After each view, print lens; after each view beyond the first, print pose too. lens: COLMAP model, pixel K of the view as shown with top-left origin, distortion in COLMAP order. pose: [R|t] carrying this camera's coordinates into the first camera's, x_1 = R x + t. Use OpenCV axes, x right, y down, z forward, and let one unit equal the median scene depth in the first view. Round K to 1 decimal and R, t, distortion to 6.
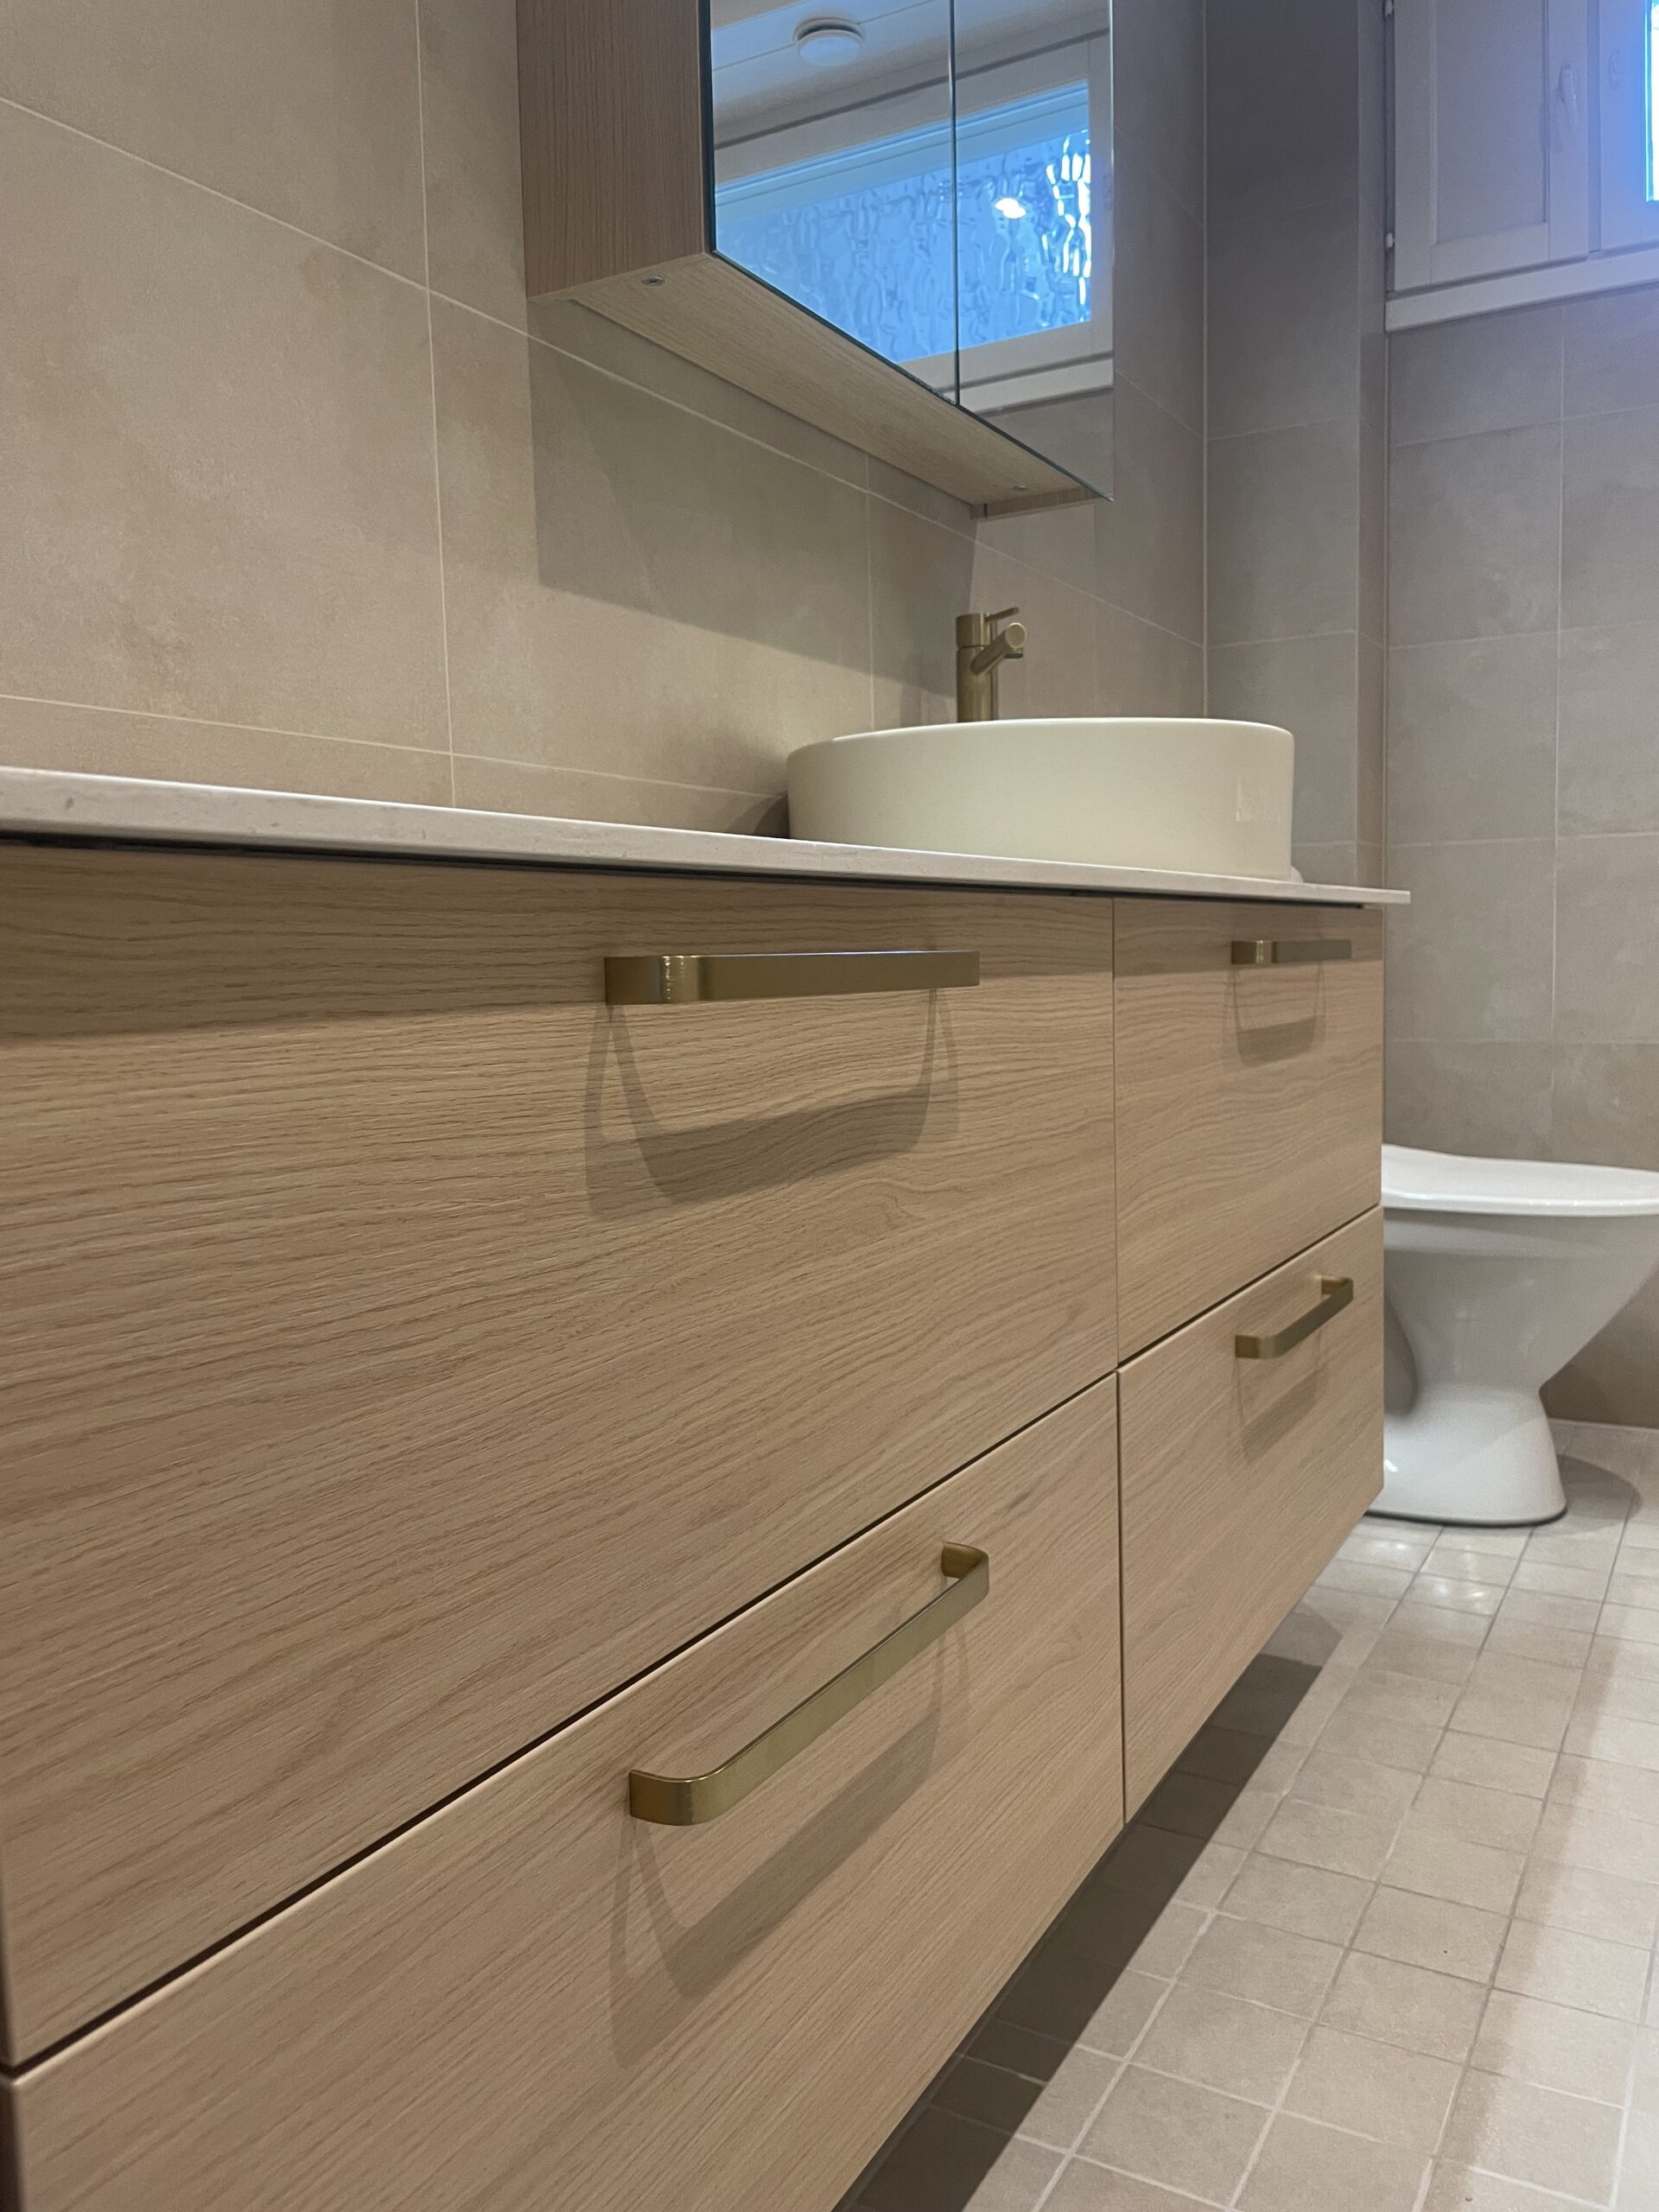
lens RADIAL K [[1684.6, 0, 824.7], [0, 1684.6, 1106.6], [0, 0, 1]] dist [0.081458, -0.110365]
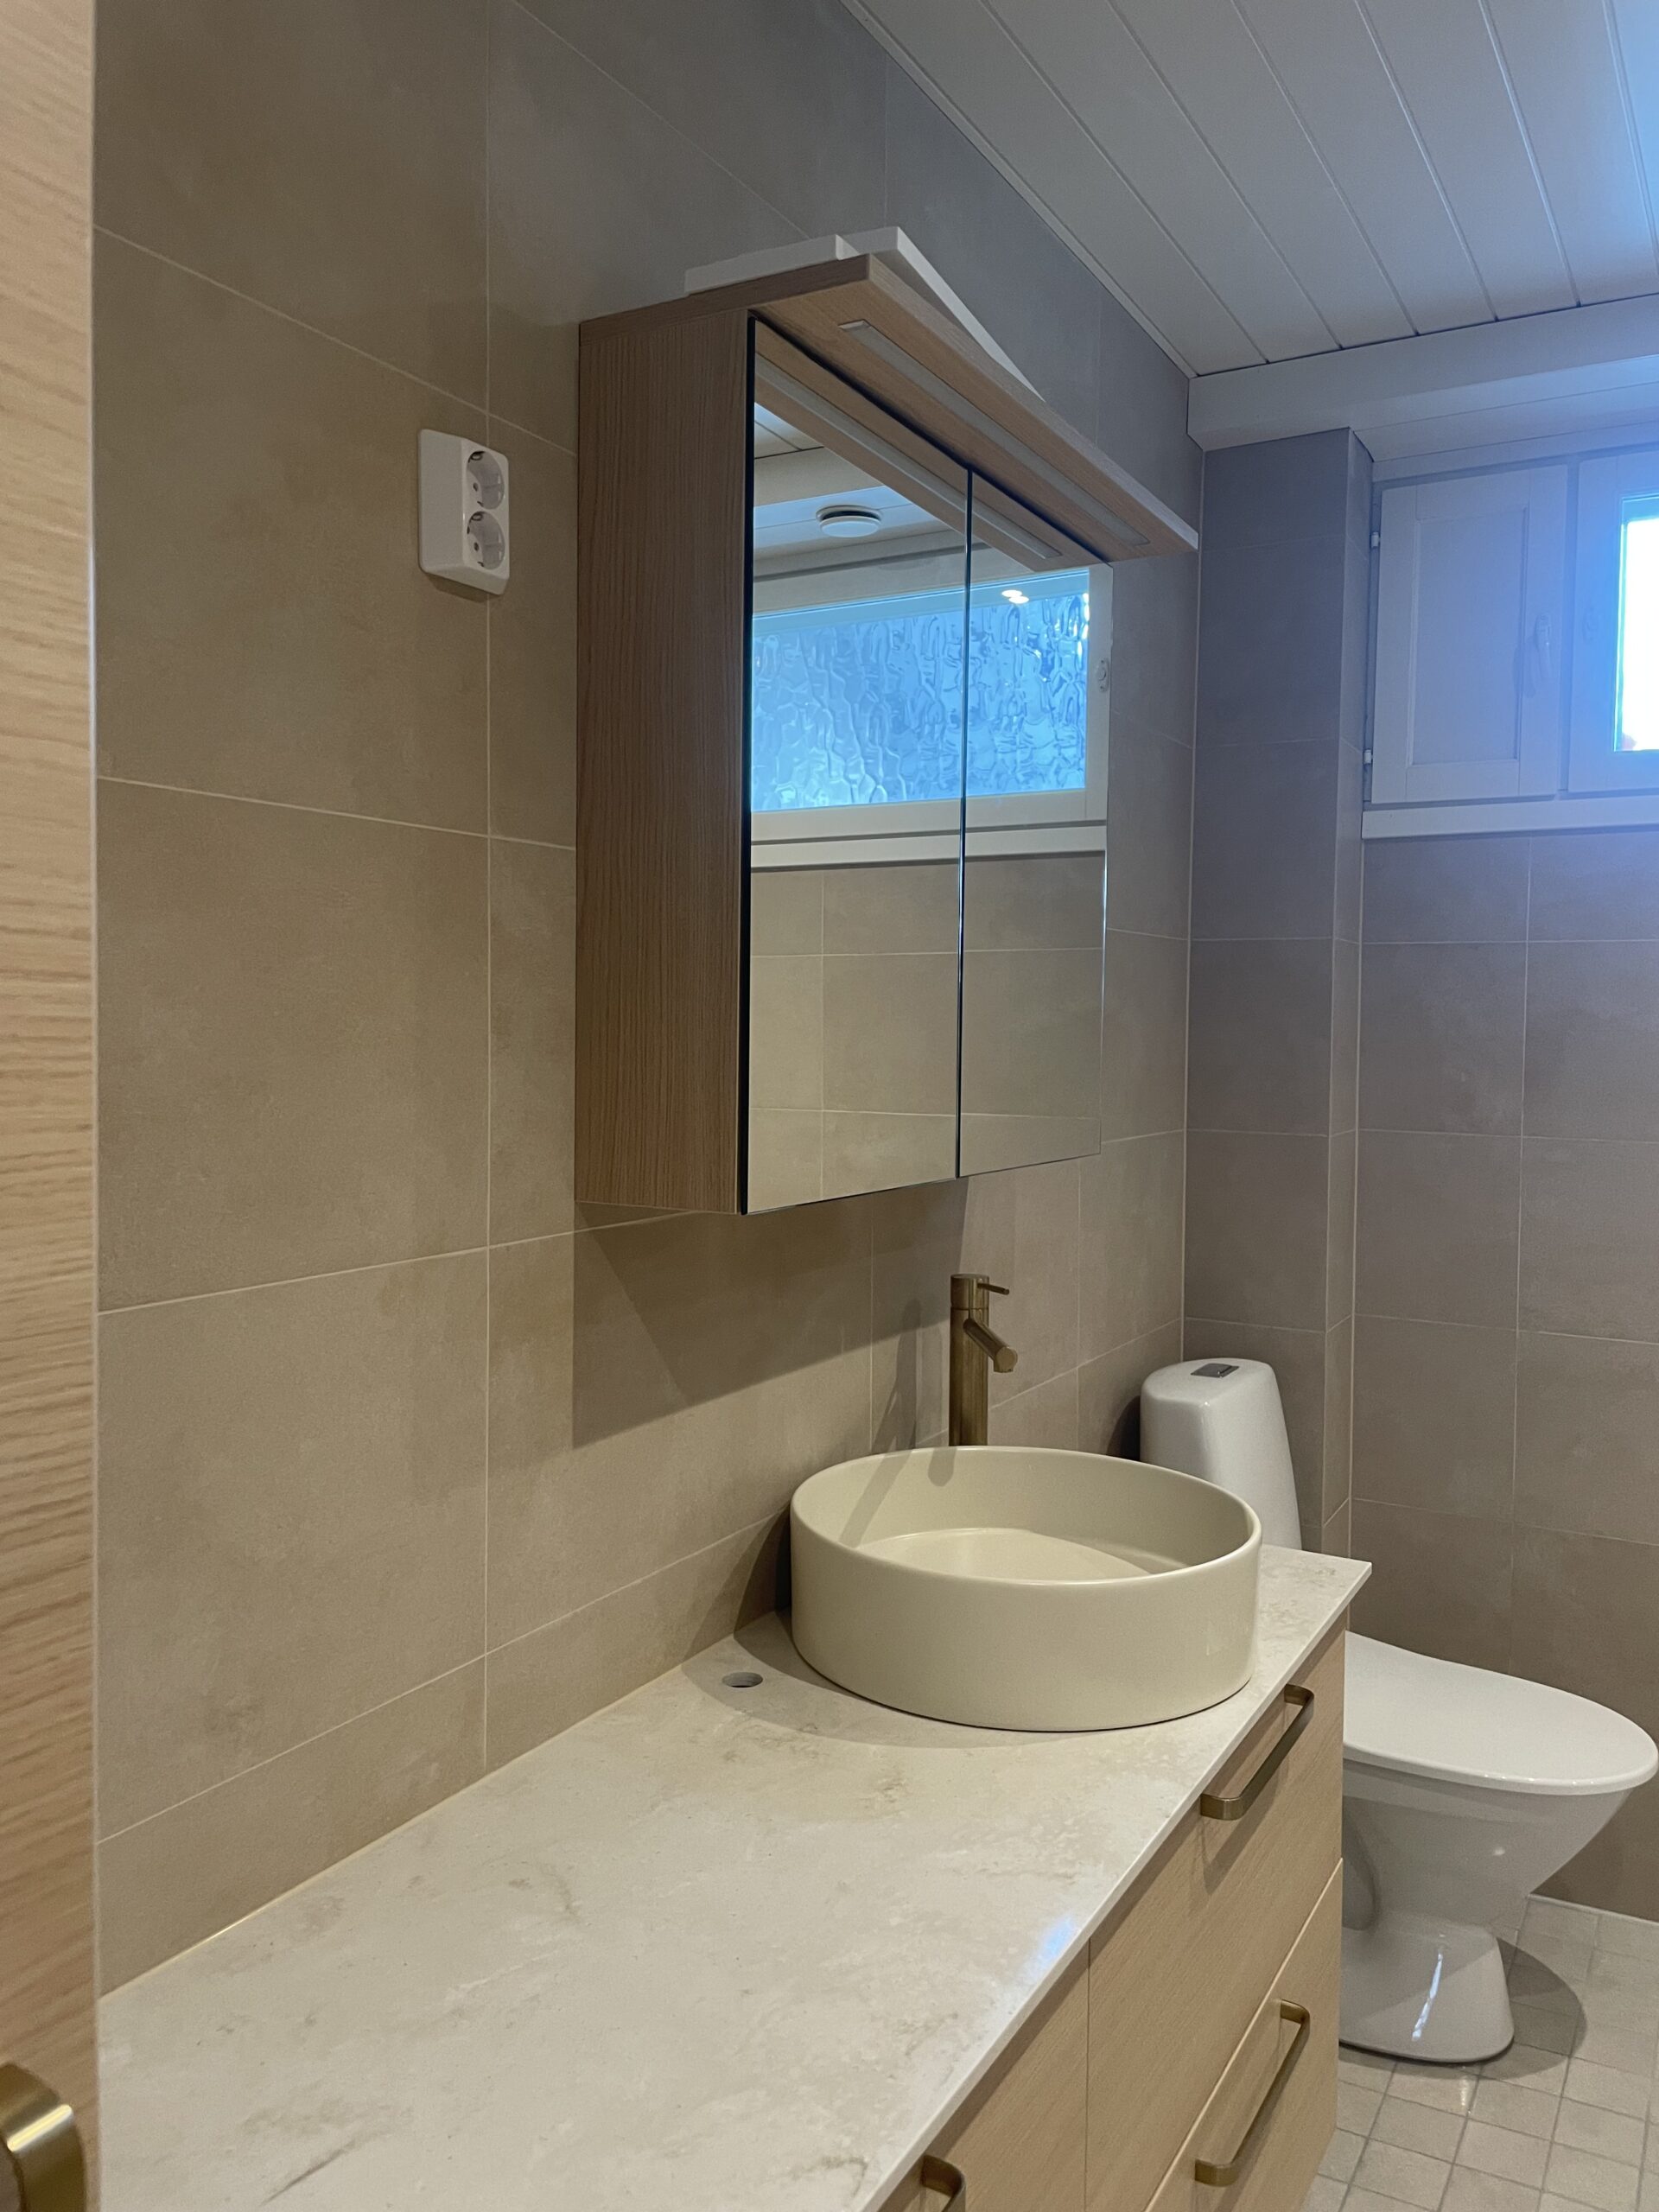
lens RADIAL K [[1684.6, 0, 813.8], [0, 1684.6, 1086.8], [0, 0, 1]] dist [0.081458, -0.110365]
pose [[0.999307, 0.036968, 0.004377, -0.025336], [-0.036707, 0.998101, -0.049477, -0.478383], [-0.006198, 0.049282, 0.998766, -0.099297]]
